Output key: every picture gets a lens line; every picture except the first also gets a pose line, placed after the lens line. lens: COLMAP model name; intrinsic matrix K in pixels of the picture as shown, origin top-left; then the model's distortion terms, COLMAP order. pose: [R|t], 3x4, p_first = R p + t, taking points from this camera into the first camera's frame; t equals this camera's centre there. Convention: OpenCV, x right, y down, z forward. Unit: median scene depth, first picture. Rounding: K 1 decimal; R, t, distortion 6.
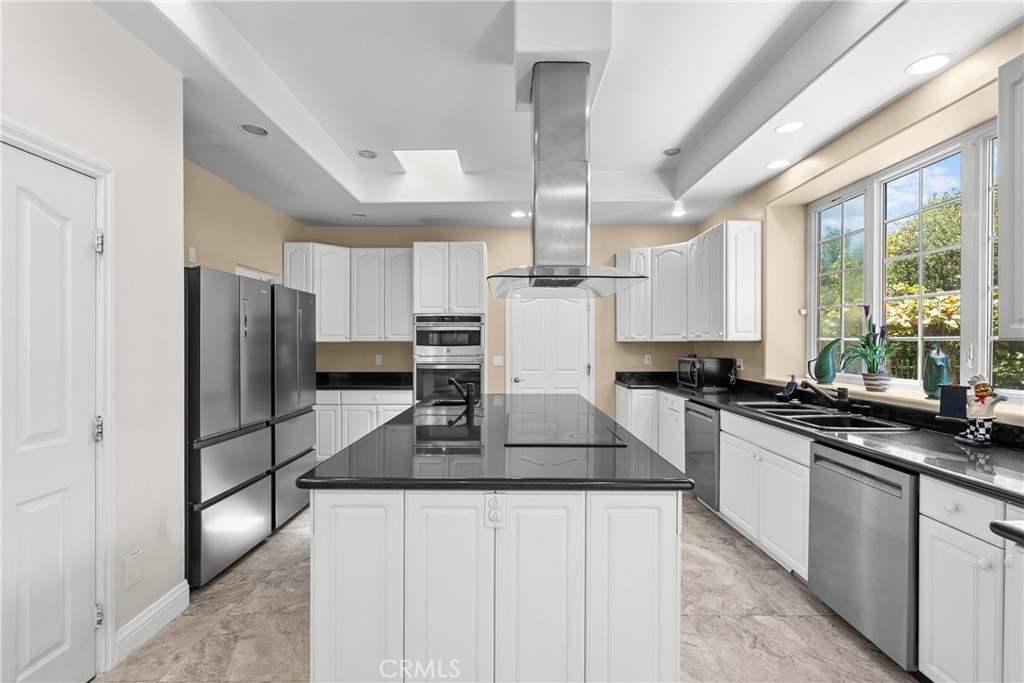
lens RADIAL K [[465.1, 0, 507.8], [0, 465.1, 344.1], [0, 0, 1]] dist [0.000858, -0.000097]
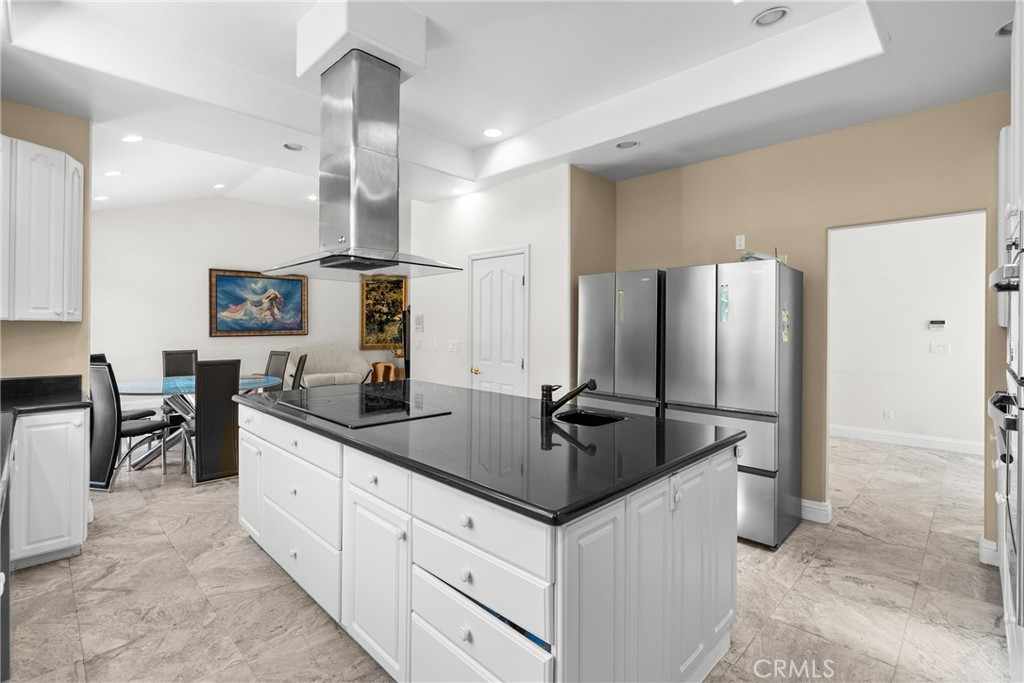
lens RADIAL K [[465.1, 0, 507.8], [0, 465.1, 344.1], [0, 0, 1]] dist [0.000858, -0.000097]
pose [[-0.697804, 0.019258, -0.716030, 0.629468], [-0.011116, 0.999227, 0.037708, 0.000962], [0.716202, 0.034272, -0.697051, 2.037157]]
